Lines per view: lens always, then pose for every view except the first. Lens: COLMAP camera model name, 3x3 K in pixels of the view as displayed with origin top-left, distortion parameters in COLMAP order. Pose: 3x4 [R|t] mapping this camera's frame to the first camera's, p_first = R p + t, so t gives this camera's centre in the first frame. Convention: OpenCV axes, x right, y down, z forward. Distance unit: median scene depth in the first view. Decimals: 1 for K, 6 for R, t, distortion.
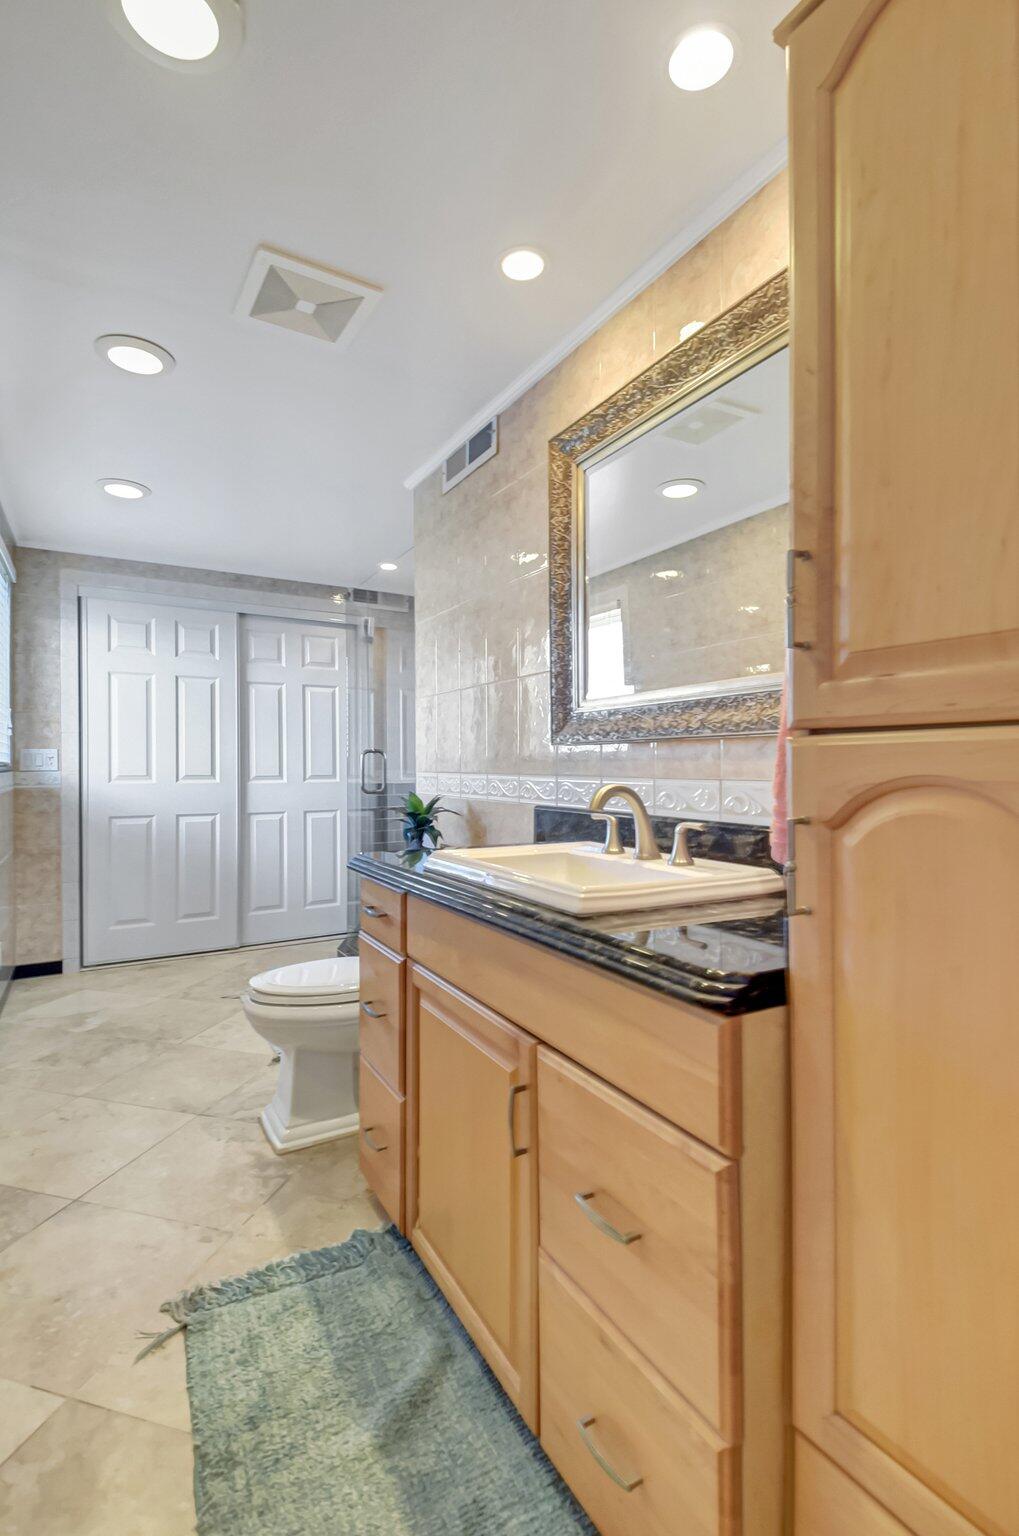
lens RADIAL K [[691.8, 0, 512.3], [0, 691.8, 762.4], [0, 0, 1]] dist [0.012584, -0.000317]
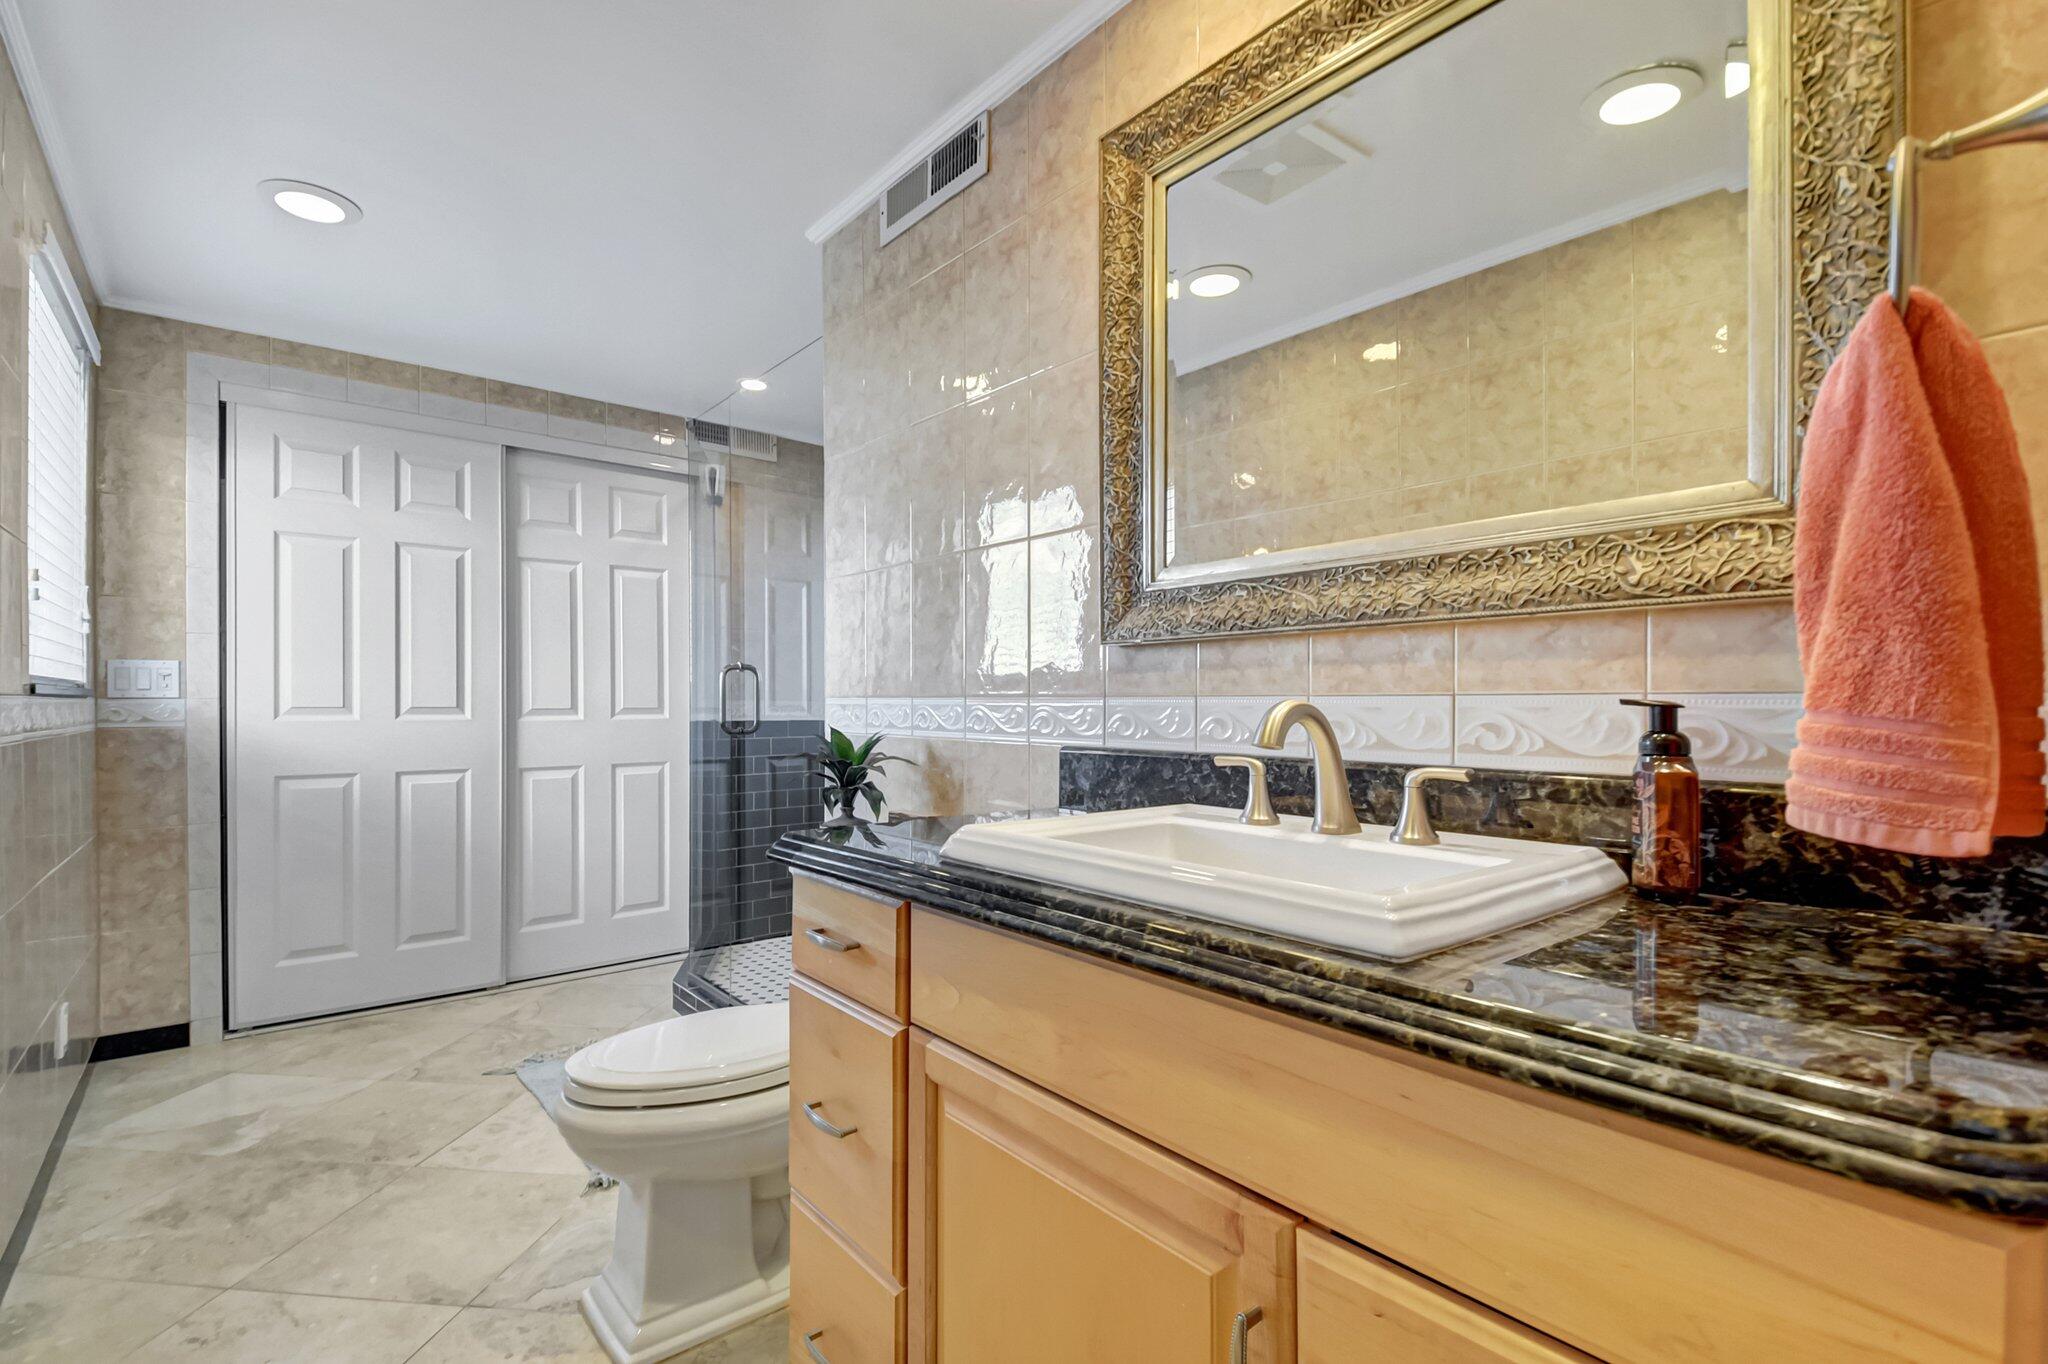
lens RADIAL K [[932.4, 0, 1027.1], [0, 932.4, 697.0], [0, 0, 1]] dist [0.001537, -0.006257]
pose [[0.987260, 0.000628, 0.159112, -0.103393], [-0.000404, 0.999999, -0.001438, 0.016055], [-0.159113, 0.001356, 0.987259, 0.159628]]
